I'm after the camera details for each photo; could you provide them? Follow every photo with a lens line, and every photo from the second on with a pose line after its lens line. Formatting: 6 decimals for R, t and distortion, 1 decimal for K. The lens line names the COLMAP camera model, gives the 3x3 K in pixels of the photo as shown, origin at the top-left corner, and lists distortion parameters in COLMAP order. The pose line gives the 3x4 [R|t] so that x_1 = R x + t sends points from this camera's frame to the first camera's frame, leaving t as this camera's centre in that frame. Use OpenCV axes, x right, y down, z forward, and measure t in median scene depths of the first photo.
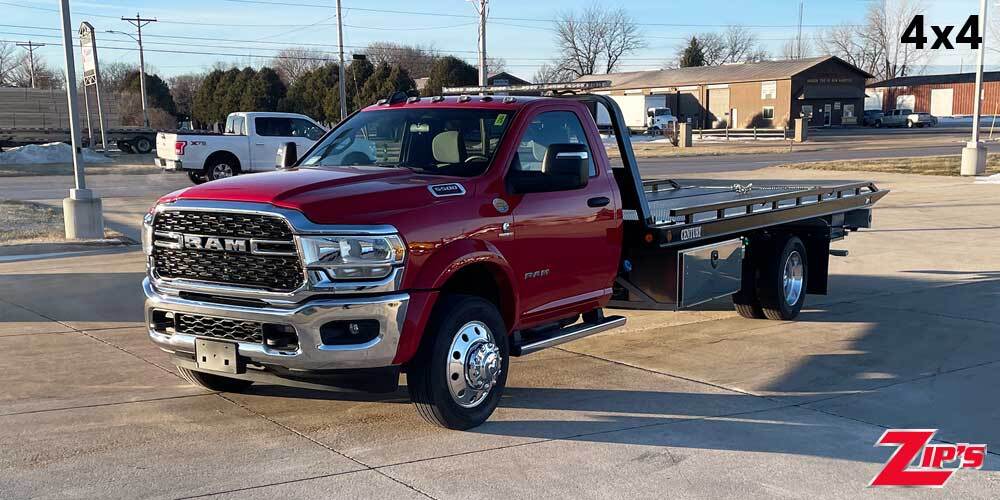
lens RADIAL K [[1212.0, 0, 498.9], [0, 1212.0, 280.2], [0, 0, 1]] dist [-0.019899, -0.022320]
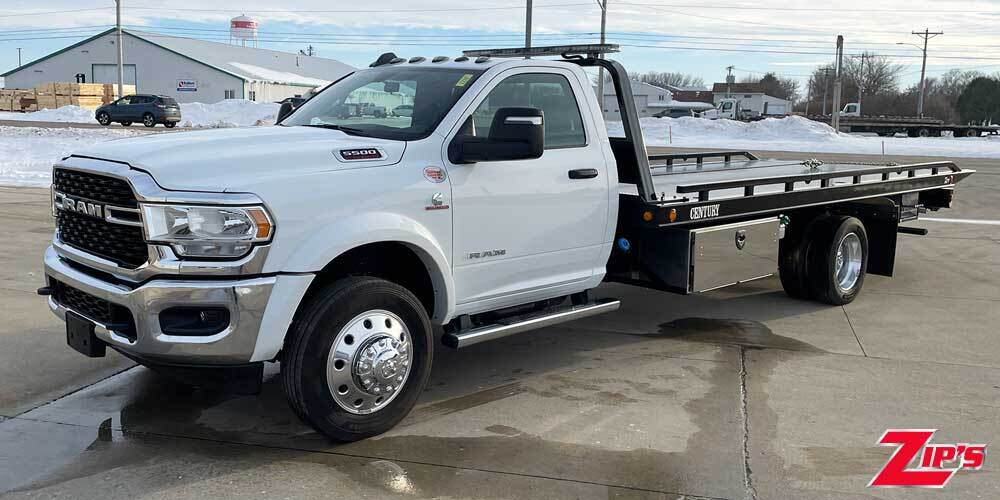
lens RADIAL K [[912.3, 0, 499.1], [0, 912.3, 213.8], [0, 0, 1]] dist [0.073505, -0.003757]
pose [[0.980663, 0.042082, -0.191124, 0.172360], [-0.044569, 0.998968, -0.008731, -0.029941], [0.190559, 0.017081, 0.981527, 0.362808]]
